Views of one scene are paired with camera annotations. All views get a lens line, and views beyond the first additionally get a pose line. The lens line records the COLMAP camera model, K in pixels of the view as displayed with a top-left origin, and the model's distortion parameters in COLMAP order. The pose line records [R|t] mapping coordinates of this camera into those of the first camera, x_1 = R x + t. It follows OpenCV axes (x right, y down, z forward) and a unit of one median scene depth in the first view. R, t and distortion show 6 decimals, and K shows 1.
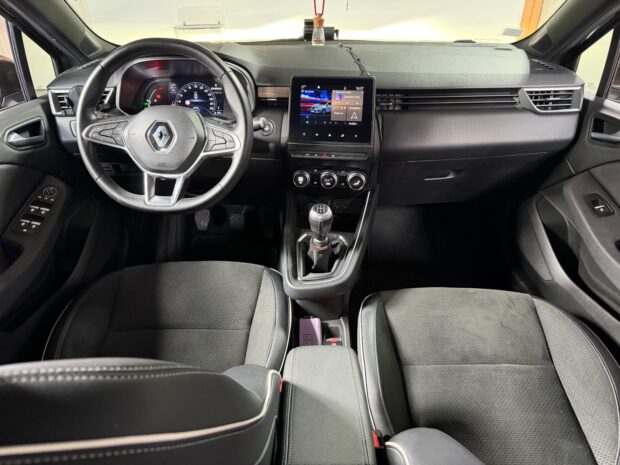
lens RADIAL K [[434.6, 0, 316.2], [0, 434.6, 236.0], [0, 0, 1]] dist [0.050547, -0.050125]
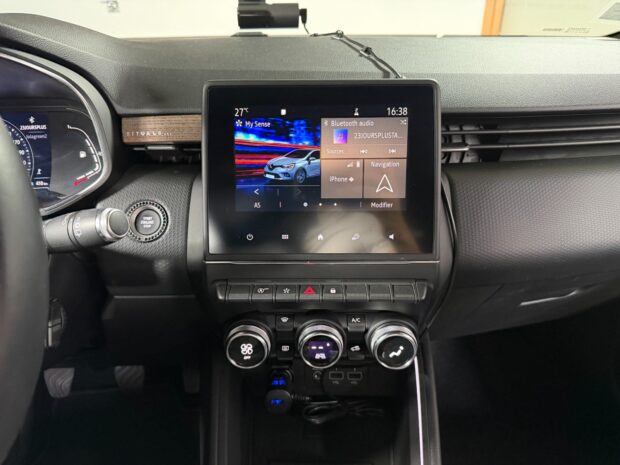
lens RADIAL K [[434.6, 0, 309.8], [0, 434.6, 238.8], [0, 0, 1]] dist [0.050547, -0.050125]
pose [[0.993722, -0.056944, 0.096304, -0.012926], [0.064288, 0.995112, -0.074954, -0.205108], [-0.091565, 0.080675, 0.992526, 0.639958]]
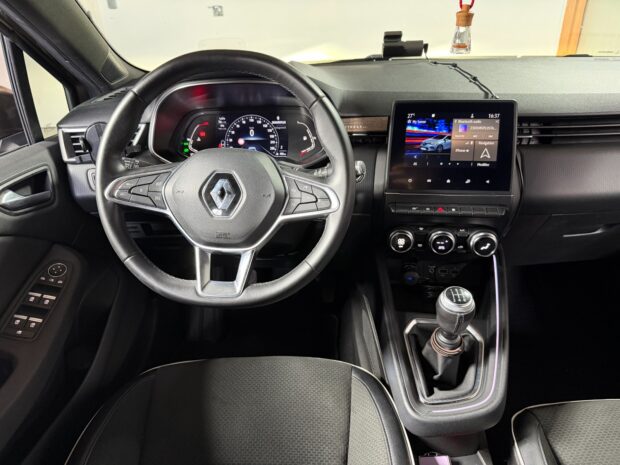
lens RADIAL K [[434.6, 0, 317.3], [0, 434.6, 242.8], [0, 0, 1]] dist [0.050547, -0.050125]
pose [[0.999543, -0.015806, -0.025782, -0.164247], [0.014387, 0.998420, -0.054310, -0.098114], [0.026599, 0.053914, 0.998191, 0.295541]]
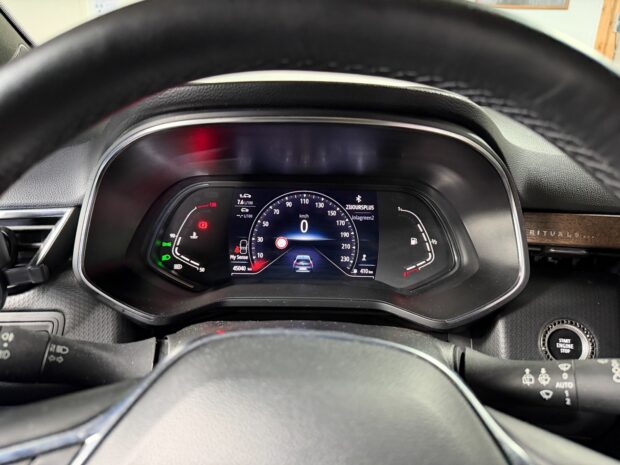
lens RADIAL K [[434.6, 0, 324.1], [0, 434.6, 243.0], [0, 0, 1]] dist [0.050547, -0.050125]
pose [[0.999745, 0.017612, 0.014102, -0.297307], [-0.015123, 0.986926, -0.160462, -0.278478], [-0.016744, 0.160208, 0.986941, 0.722565]]
